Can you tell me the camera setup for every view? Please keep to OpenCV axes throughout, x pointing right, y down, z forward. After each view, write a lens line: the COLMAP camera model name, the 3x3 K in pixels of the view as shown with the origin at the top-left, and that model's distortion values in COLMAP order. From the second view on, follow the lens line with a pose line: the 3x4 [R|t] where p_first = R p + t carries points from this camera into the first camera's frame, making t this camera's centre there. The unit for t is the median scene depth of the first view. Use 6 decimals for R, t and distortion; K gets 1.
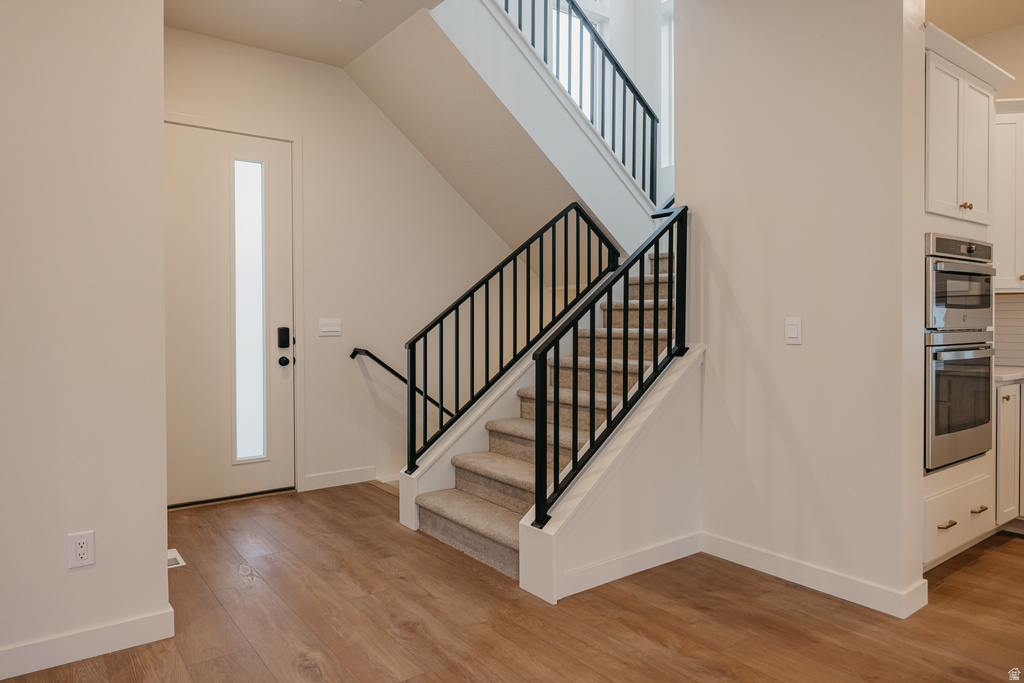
lens RADIAL K [[647.1, 0, 512.0], [0, 647.1, 341.5], [0, 0, 1]] dist [-0.000015, -0.001449]
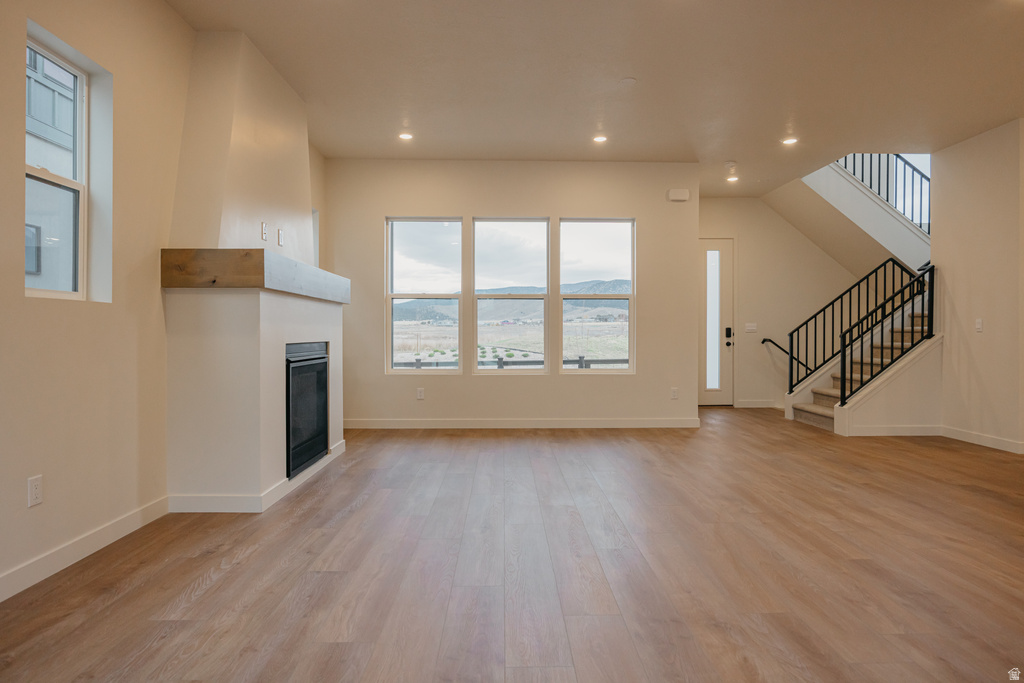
lens RADIAL K [[640.9, 0, 512.0], [0, 640.9, 341.5], [0, 0, 1]] dist [-0.021448, 0.000671]
pose [[0.816839, 0.005745, -0.576837, 0.299773], [-0.016399, 0.999778, -0.013266, 0.069342], [0.576632, 0.020296, 0.816752, -1.222793]]
